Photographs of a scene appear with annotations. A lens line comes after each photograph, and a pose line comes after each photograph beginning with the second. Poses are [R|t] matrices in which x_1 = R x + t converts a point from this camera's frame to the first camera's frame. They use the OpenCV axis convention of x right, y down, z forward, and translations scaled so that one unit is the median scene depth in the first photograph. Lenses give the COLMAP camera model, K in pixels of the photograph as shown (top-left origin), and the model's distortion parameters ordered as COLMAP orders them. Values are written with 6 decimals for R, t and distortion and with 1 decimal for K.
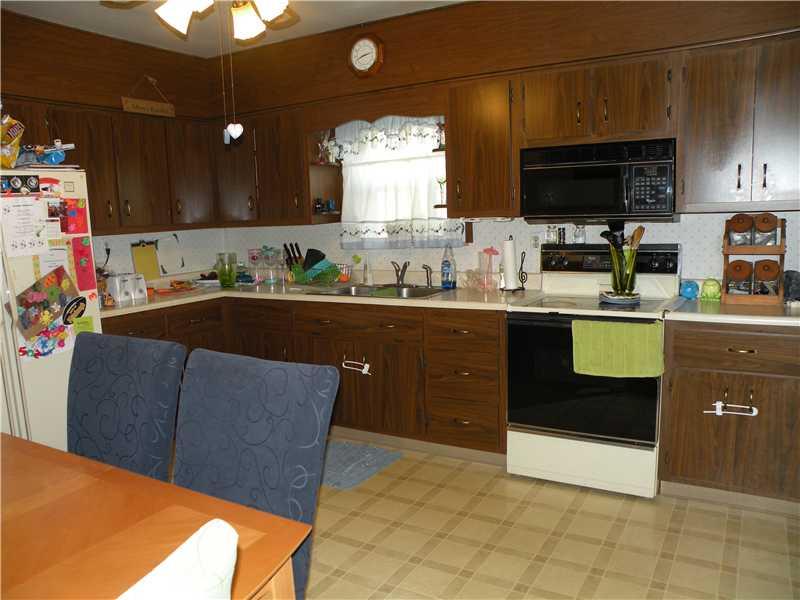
lens RADIAL K [[632.4, 0, 400.0], [0, 632.4, 300.0], [0, 0, 1]] dist [-0.157525, 0.148794]
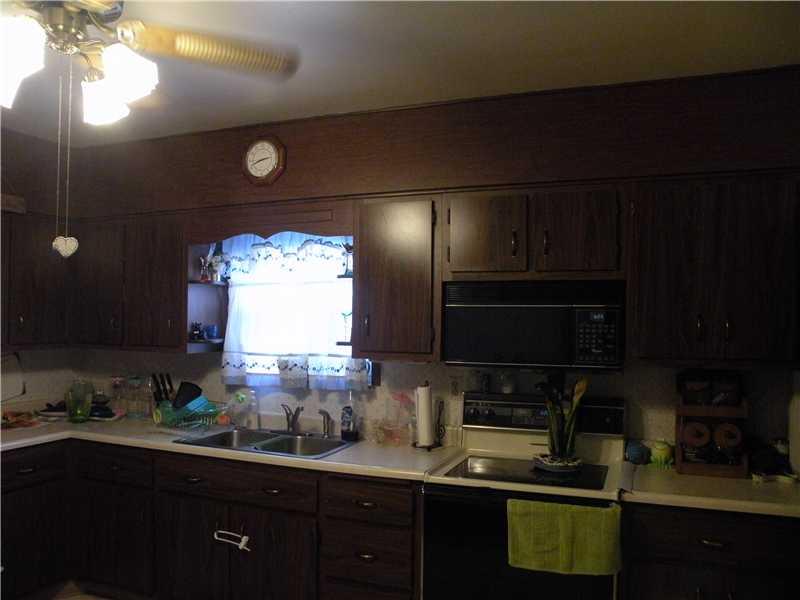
lens RADIAL K [[632.4, 0, 400.0], [0, 632.4, 300.0], [0, 0, 1]] dist [-0.157525, 0.148794]
pose [[0.985437, 0.049063, 0.162810, -0.001007], [-0.020882, 0.985140, -0.170479, -0.060637], [-0.168755, 0.164596, 0.971818, 0.158755]]
